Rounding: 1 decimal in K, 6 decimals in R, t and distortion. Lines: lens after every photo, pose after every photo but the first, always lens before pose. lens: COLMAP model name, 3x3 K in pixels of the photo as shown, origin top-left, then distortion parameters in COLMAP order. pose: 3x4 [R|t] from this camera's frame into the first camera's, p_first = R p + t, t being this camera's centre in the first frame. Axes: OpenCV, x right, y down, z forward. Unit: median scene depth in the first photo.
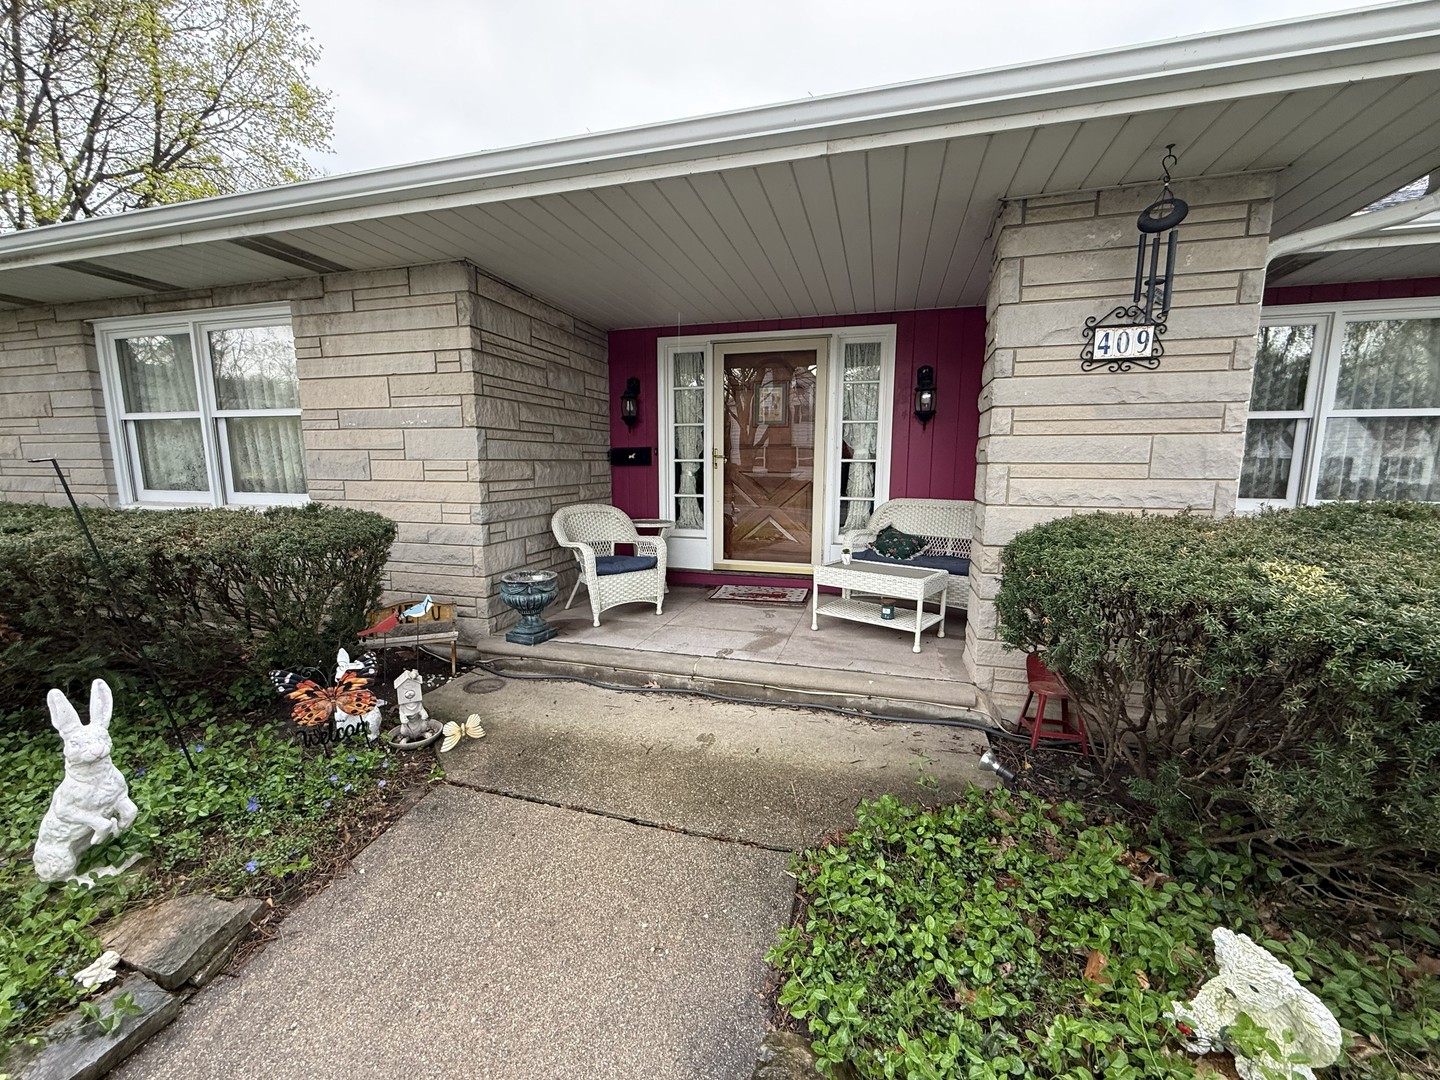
lens RADIAL K [[553.5, 0, 725.7], [0, 553.5, 535.7], [0, 0, 1]] dist [-0.000675, 0.000032]
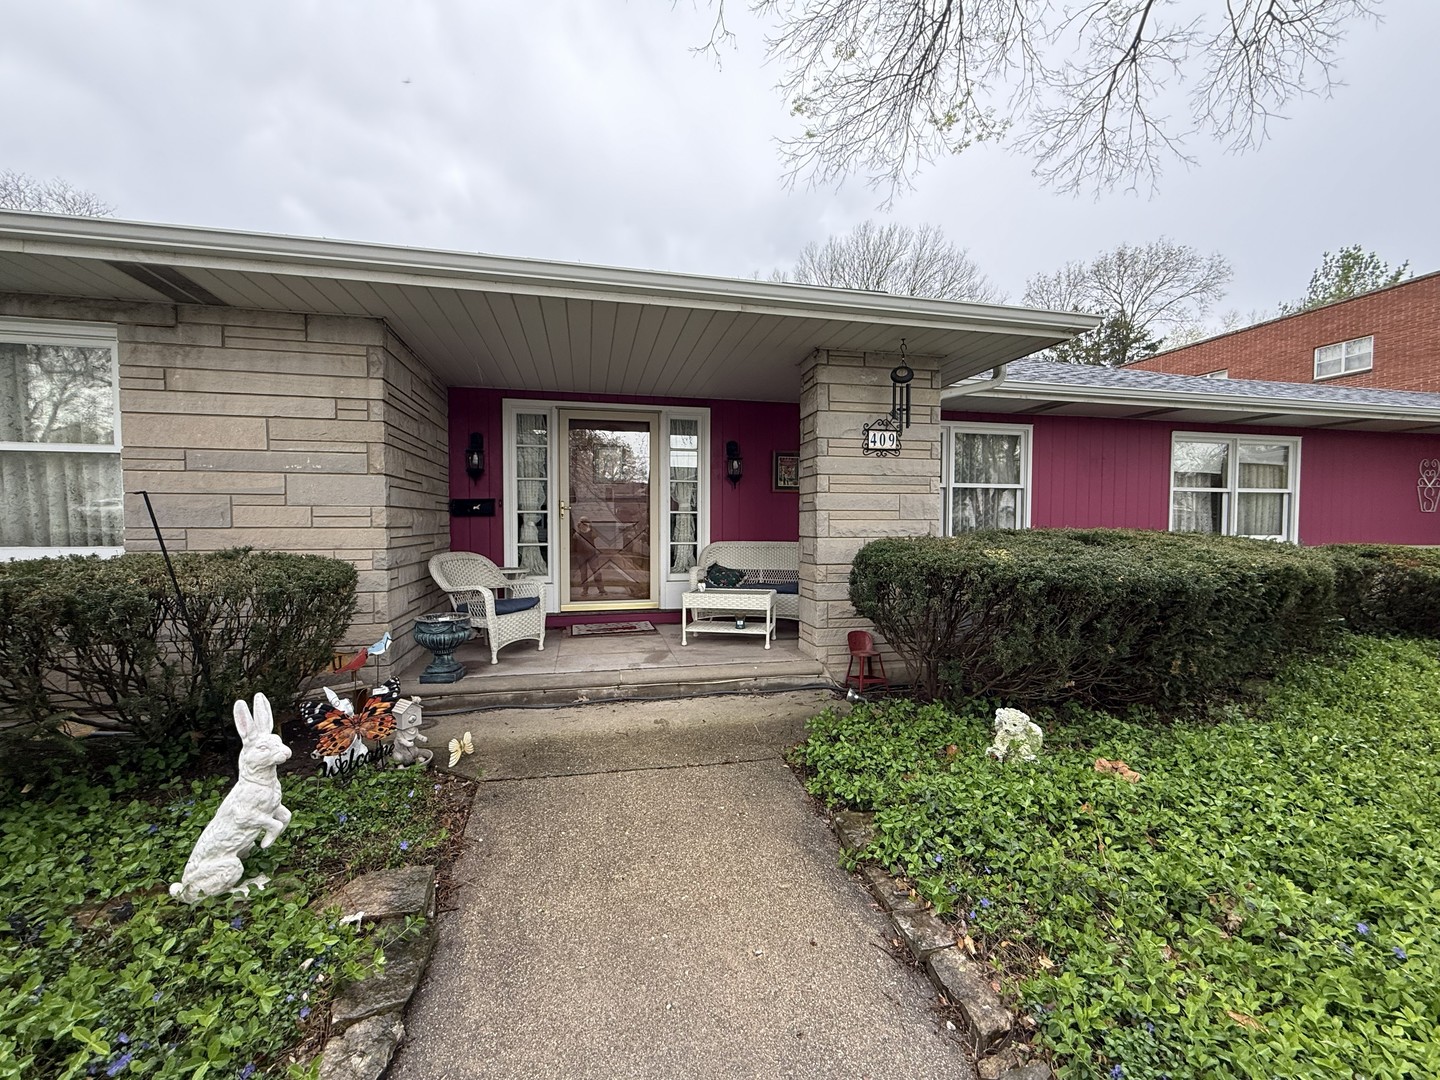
lens RADIAL K [[553.5, 0, 725.7], [0, 553.5, 535.7], [0, 0, 1]] dist [-0.000675, 0.000032]
pose [[0.886791, -0.014247, 0.461950, -0.399896], [0.062777, 0.993974, -0.089856, 0.052825], [-0.457887, 0.108684, 0.882342, -0.197647]]
